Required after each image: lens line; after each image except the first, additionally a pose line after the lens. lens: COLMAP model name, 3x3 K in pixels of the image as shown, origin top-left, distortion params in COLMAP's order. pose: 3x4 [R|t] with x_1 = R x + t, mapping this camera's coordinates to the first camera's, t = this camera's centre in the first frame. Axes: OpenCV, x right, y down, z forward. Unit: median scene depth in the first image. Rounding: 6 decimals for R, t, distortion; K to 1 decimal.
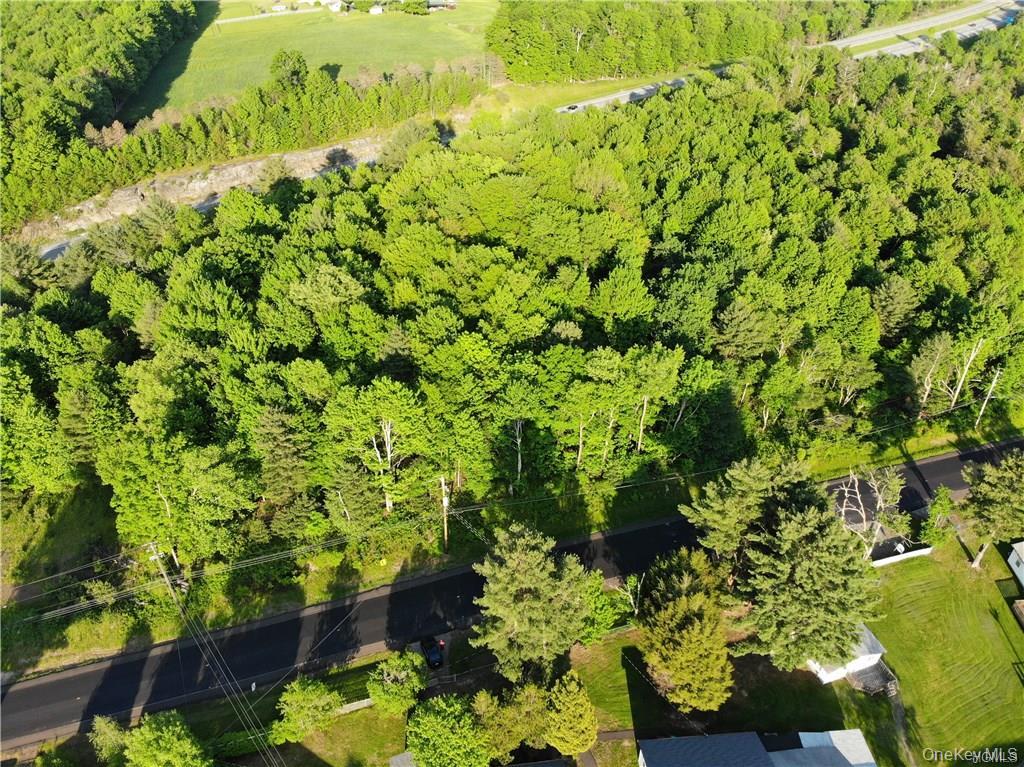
lens RADIAL K [[750.0, 0, 506.7], [0, 750.0, 374.1], [0, 0, 1]] dist [0.056424, -0.167478]
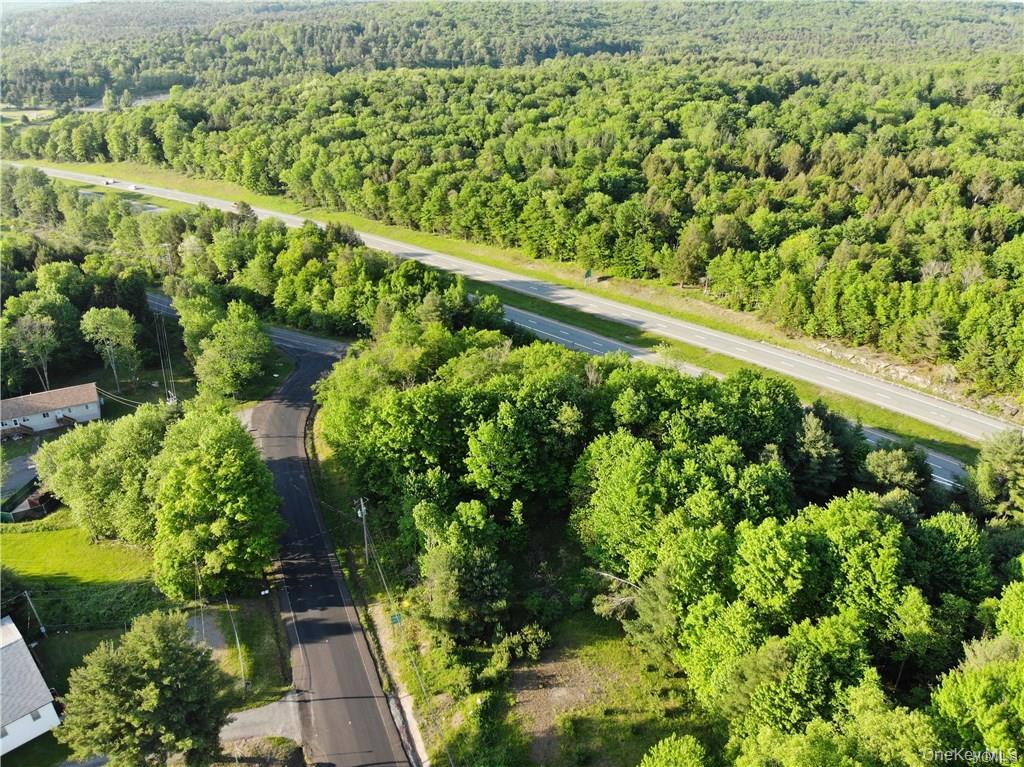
lens RADIAL K [[750.0, 0, 510.2], [0, 750.0, 384.2], [0, 0, 1]] dist [0.056424, -0.167478]
pose [[0.055174, 0.467832, -0.882094, -0.081591], [-0.582838, 0.732399, 0.351983, -0.227356], [0.810713, 0.494697, 0.313080, 0.415445]]
